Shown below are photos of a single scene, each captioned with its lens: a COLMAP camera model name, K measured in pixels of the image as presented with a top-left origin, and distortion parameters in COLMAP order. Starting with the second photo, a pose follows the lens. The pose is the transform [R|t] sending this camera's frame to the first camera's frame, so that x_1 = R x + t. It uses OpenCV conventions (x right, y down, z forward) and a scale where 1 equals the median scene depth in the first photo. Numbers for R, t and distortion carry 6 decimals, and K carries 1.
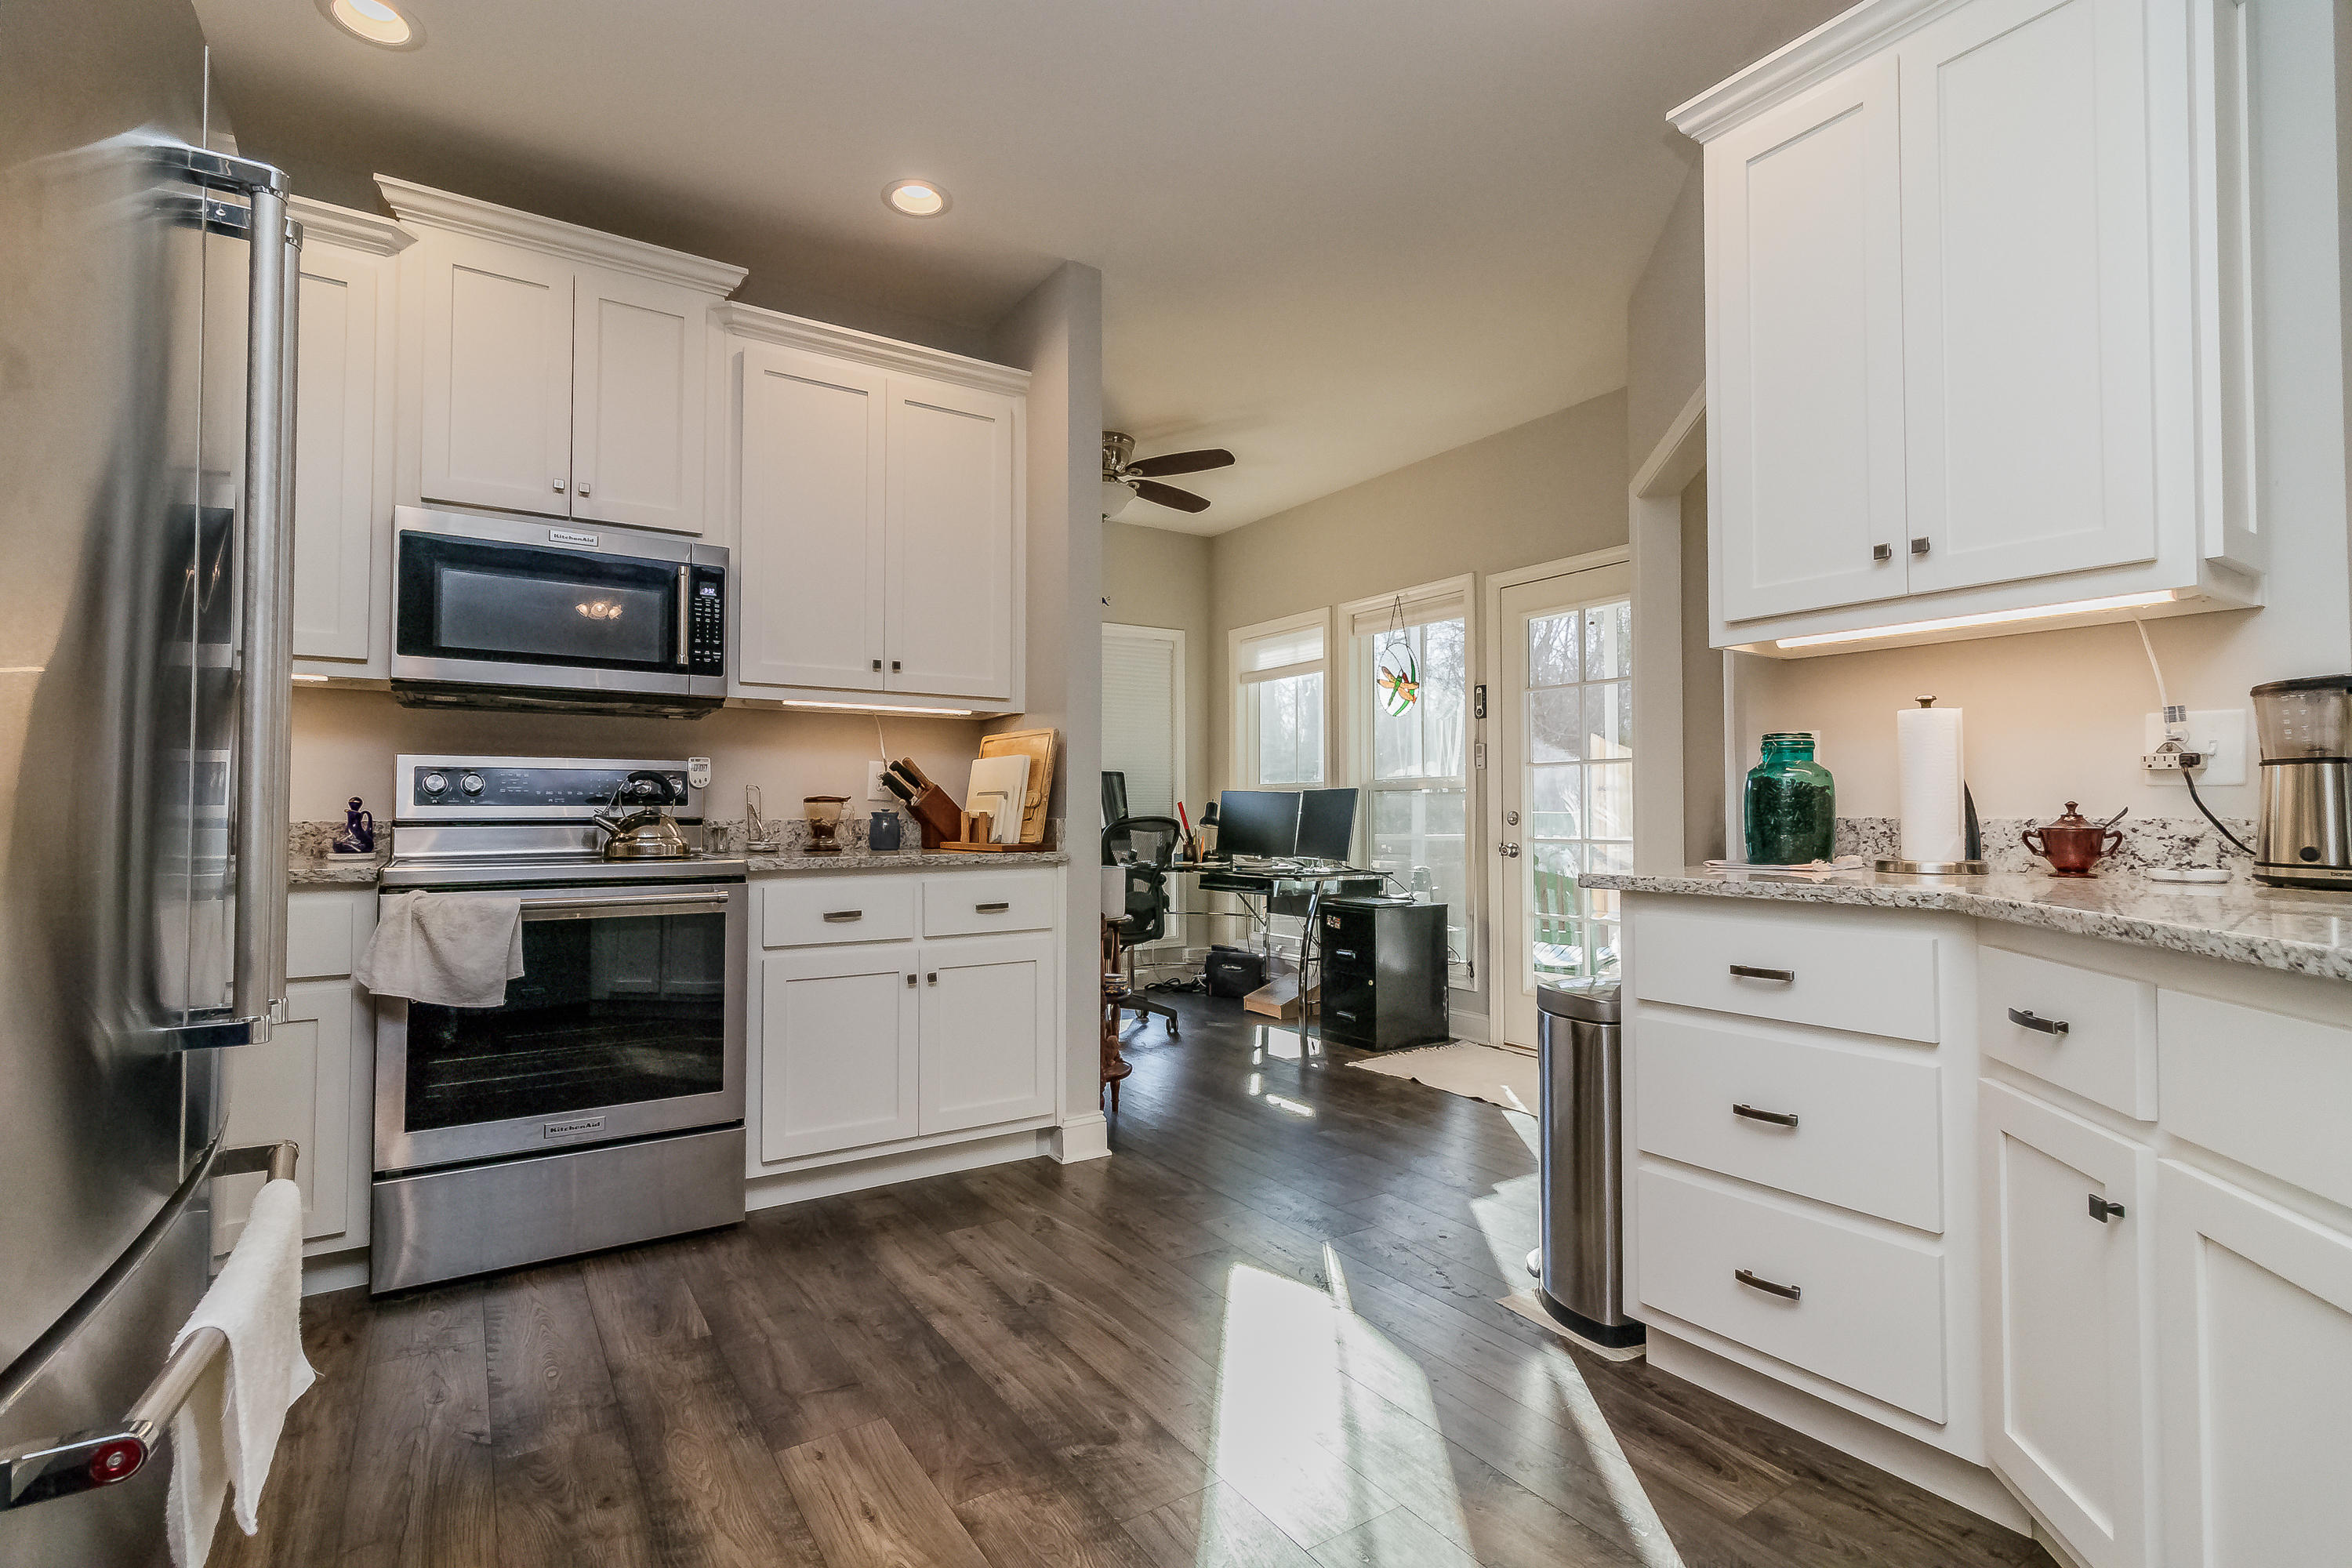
lens RADIAL K [[1103.0, 0, 1167.6], [0, 1103.0, 787.6], [0, 0, 1]] dist [-0.001661, 0.002518]
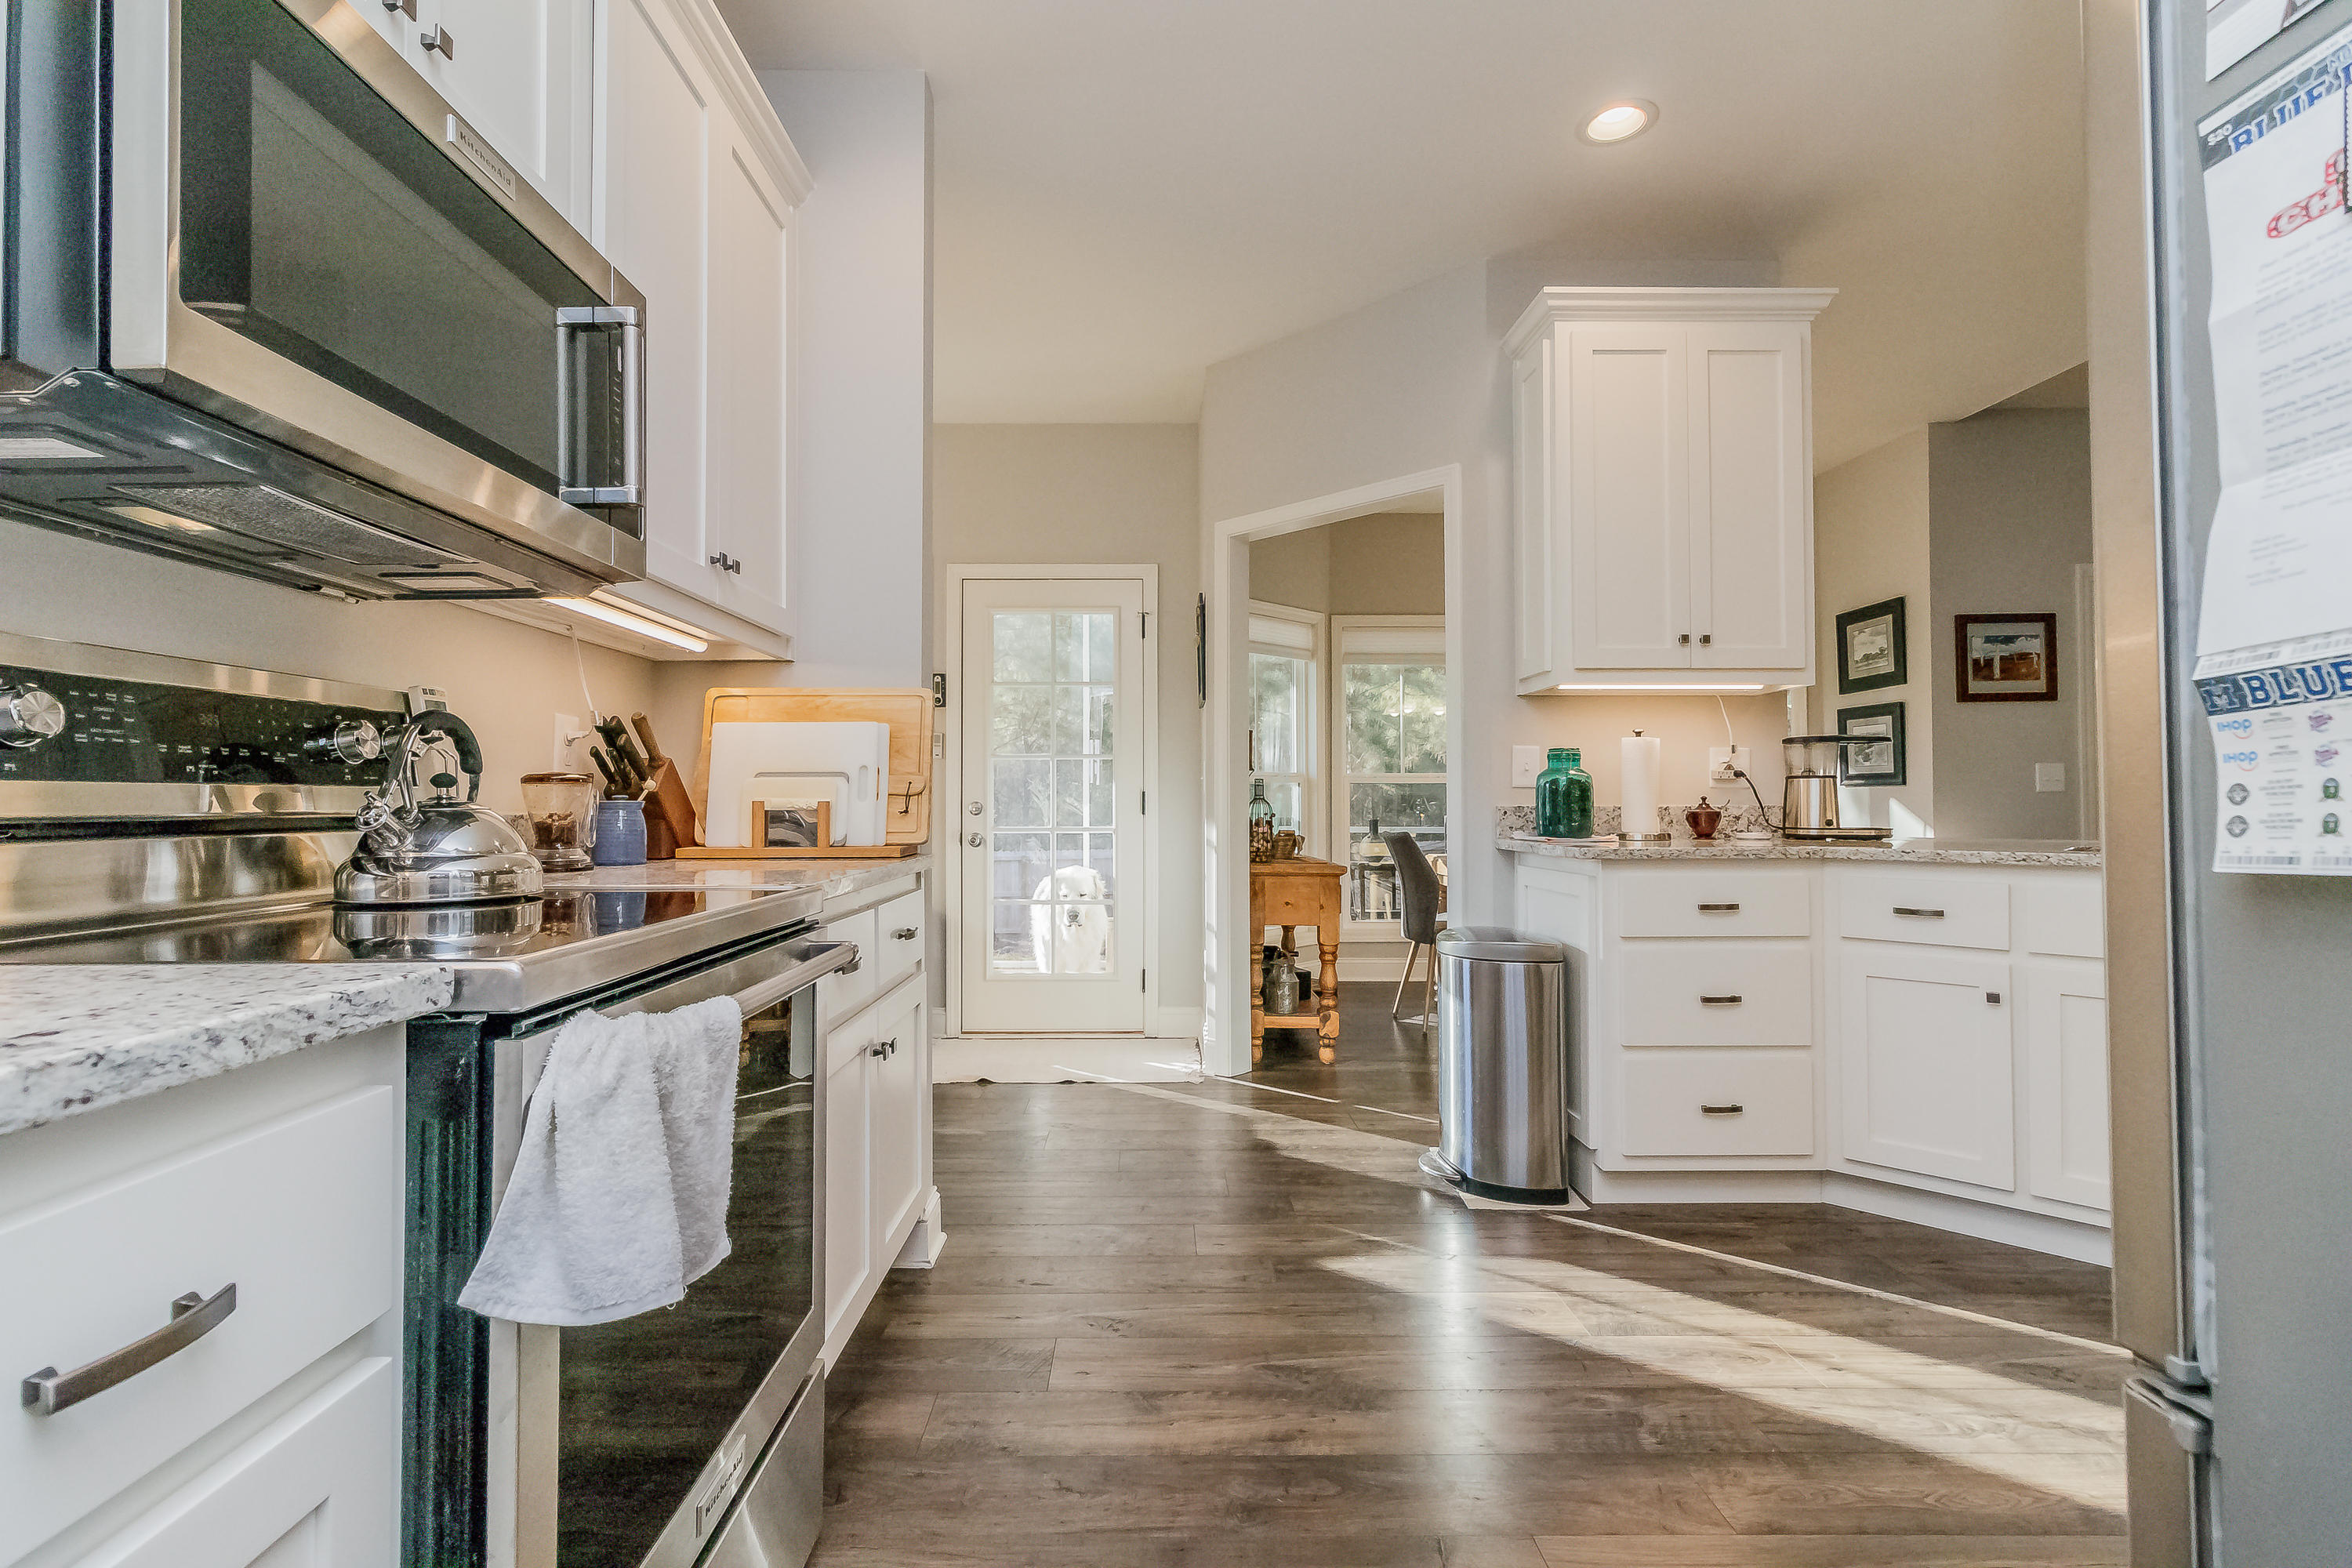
lens RADIAL K [[1103.0, 0, 1193.0], [0, 1103.0, 761.9], [0, 0, 1]] dist [-0.001661, 0.002518]
pose [[0.524325, 0.031435, 0.850938, -0.468193], [-0.019461, 0.999500, -0.024932, 0.007700], [-0.851296, -0.003488, 0.524675, 0.329254]]
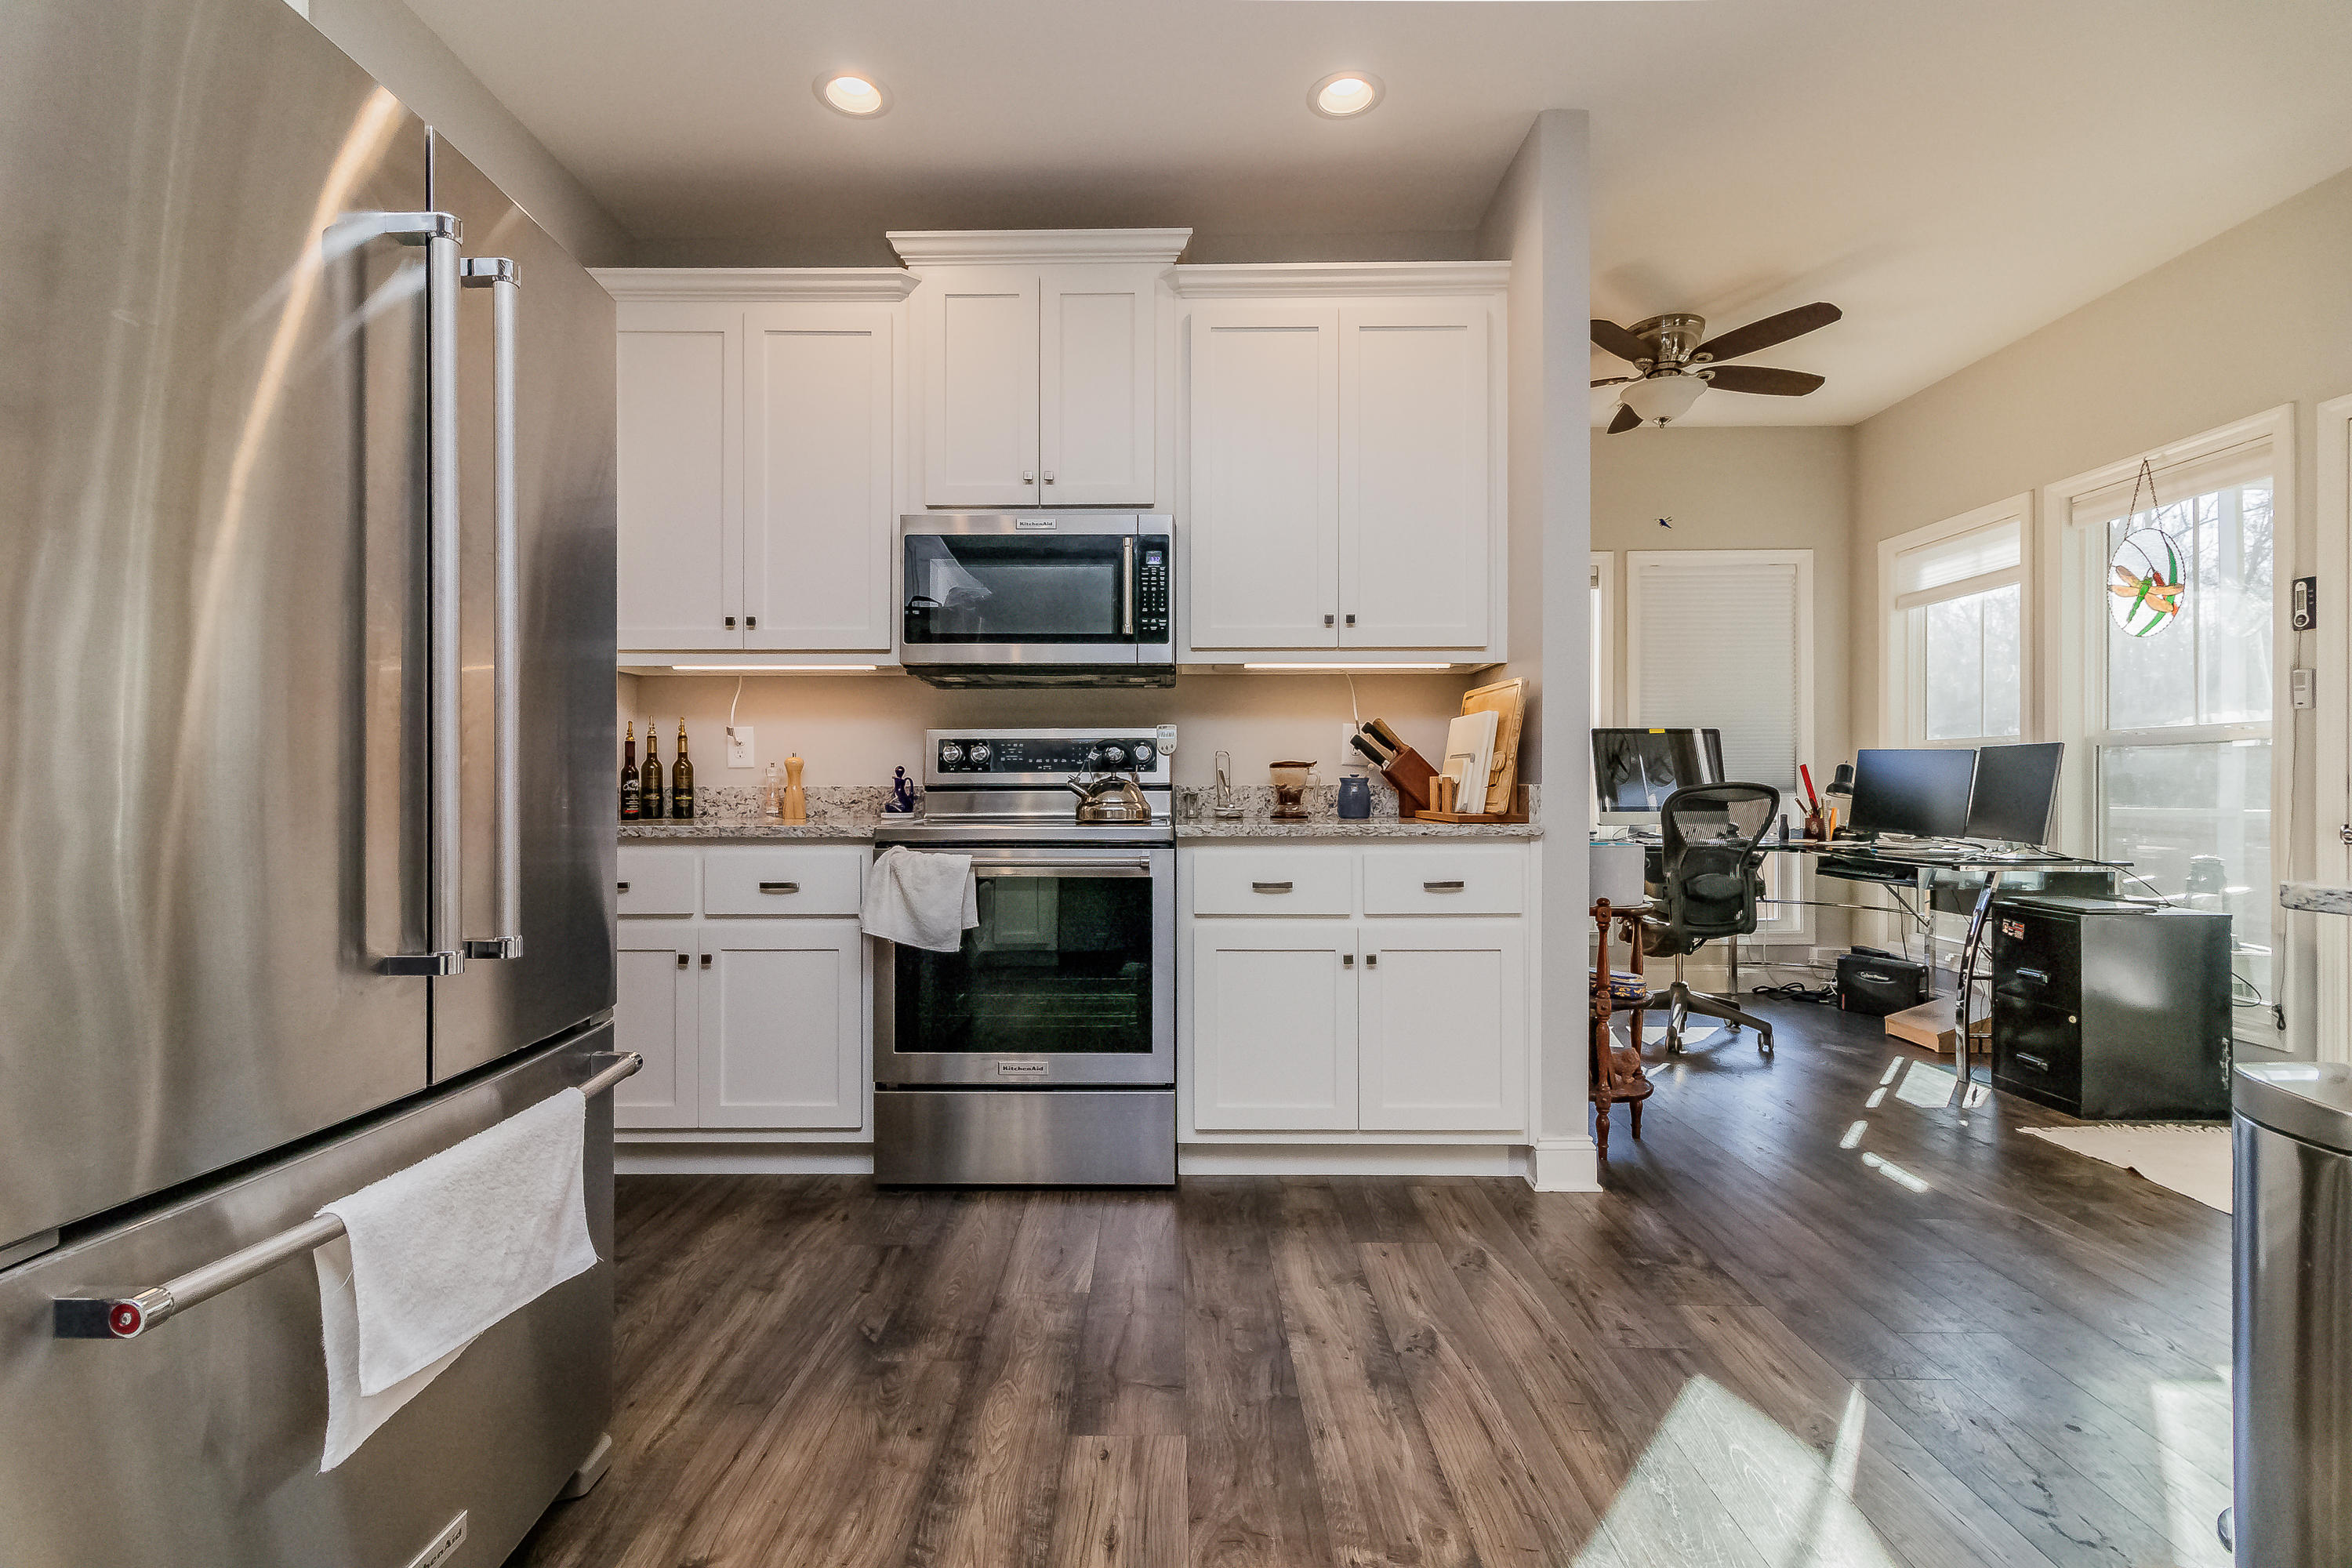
lens RADIAL K [[1103.0, 0, 1155.3], [0, 1103.0, 786.6], [0, 0, 1]] dist [-0.001661, 0.002518]
pose [[0.828281, 0.002338, -0.560308, 0.099255], [0.014083, 0.999589, 0.024990, 0.003112], [0.560136, -0.028590, 0.827907, 0.101211]]
